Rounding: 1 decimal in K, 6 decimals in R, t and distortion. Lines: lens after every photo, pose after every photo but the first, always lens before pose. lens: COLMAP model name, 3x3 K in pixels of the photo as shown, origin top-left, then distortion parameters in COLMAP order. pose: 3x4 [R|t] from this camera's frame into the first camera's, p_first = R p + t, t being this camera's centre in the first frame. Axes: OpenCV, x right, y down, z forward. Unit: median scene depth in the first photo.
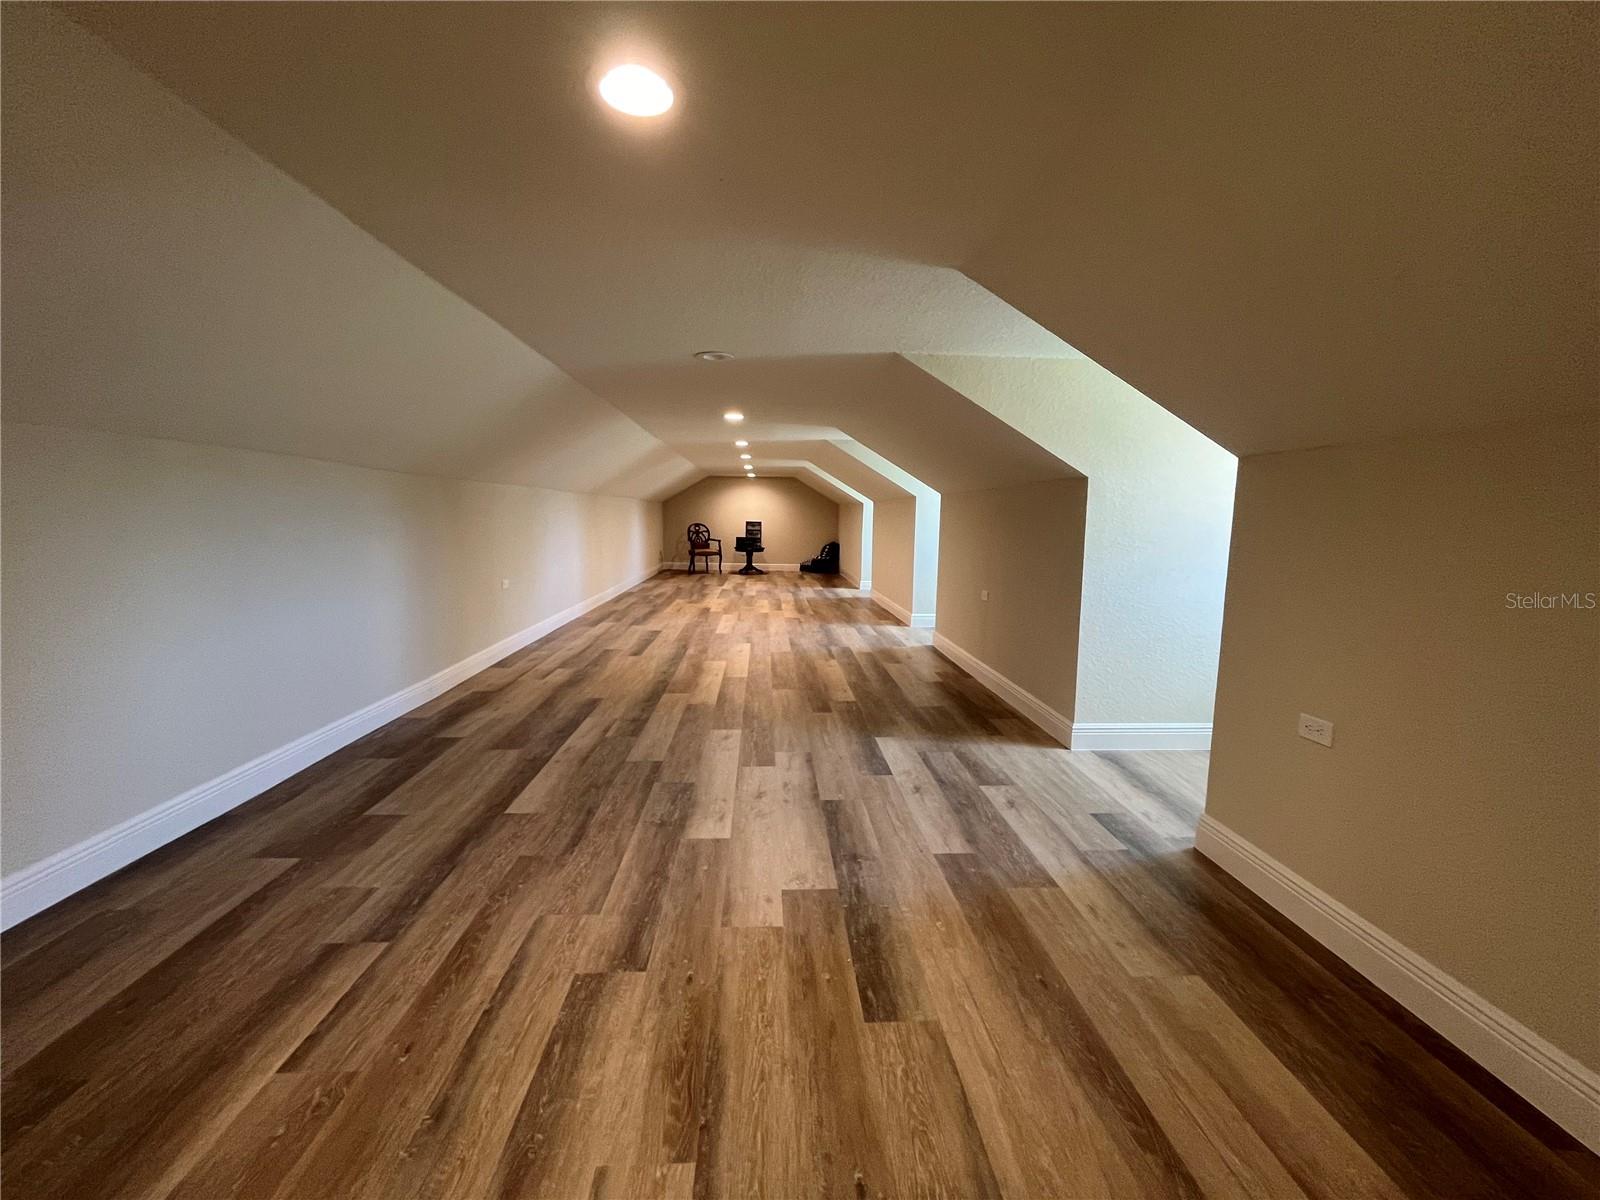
lens RADIAL K [[648.0, 0, 801.3], [0, 648.0, 597.9], [0, 0, 1]] dist [-0.000286, -0.000009]
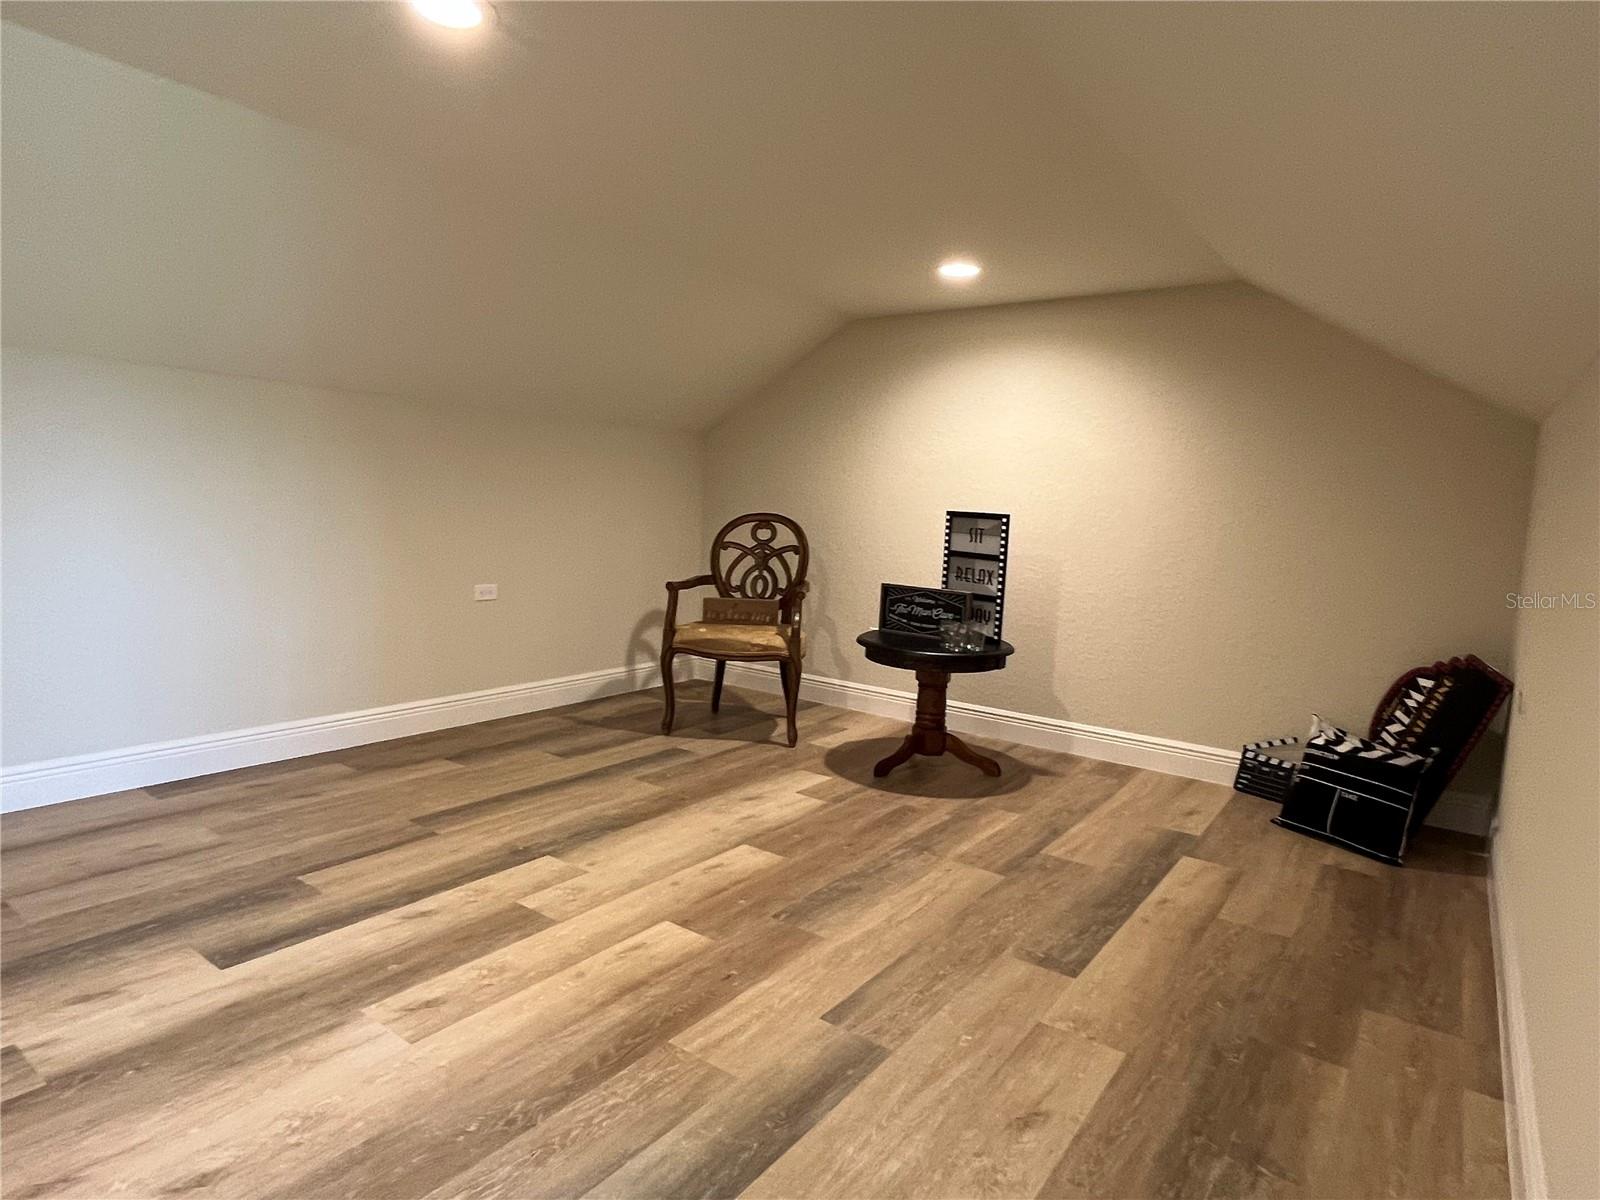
lens RADIAL K [[915.2, 0, 795.9], [0, 915.2, 602.3], [0, 0, 1]] dist [-0.007033, -0.000102]
pose [[0.769149, 0.085918, -0.633268, 0.063931], [-0.112525, 0.993647, -0.001858, -0.083491], [0.629085, 0.072688, 0.773931, 0.748877]]
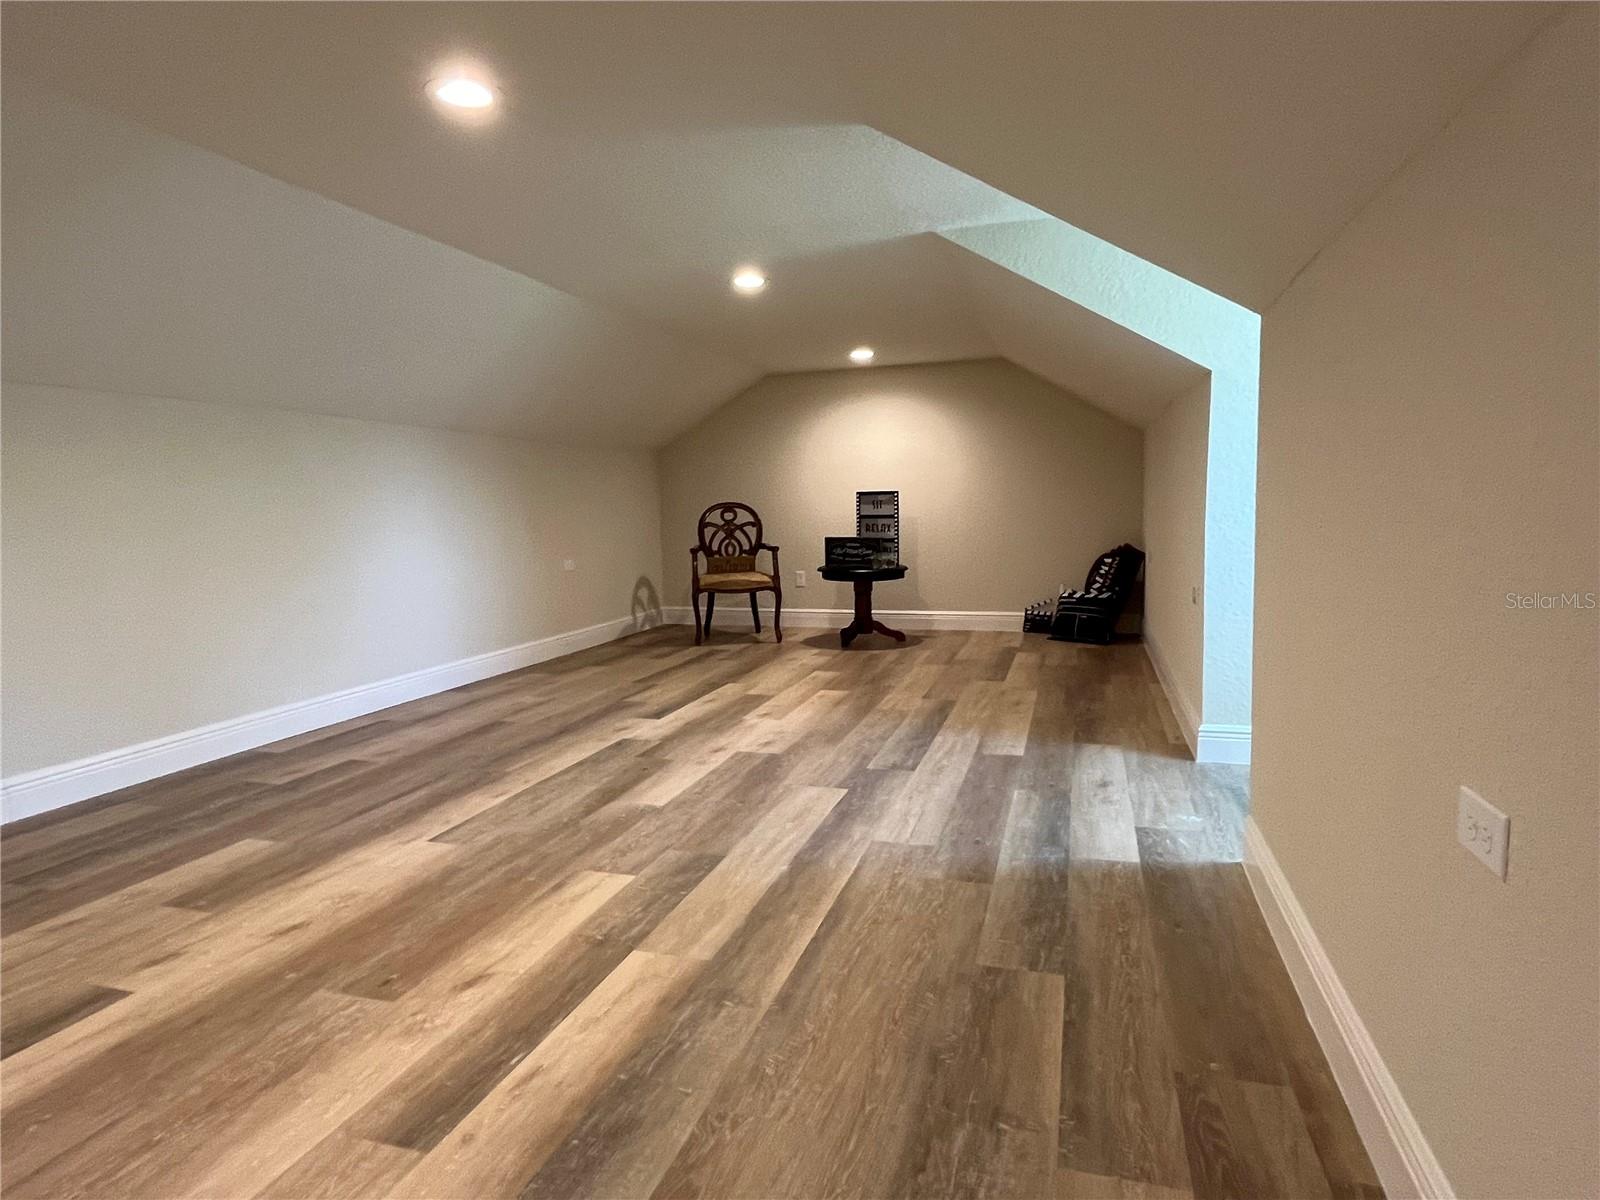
lens RADIAL K [[915.2, 0, 801.4], [0, 915.2, 595.8], [0, 0, 1]] dist [-0.007033, -0.000102]
pose [[0.935484, -0.003907, -0.353348, 0.060382], [-0.007168, 0.999523, -0.030029, -0.047371], [0.353297, 0.030624, 0.935010, 0.532535]]
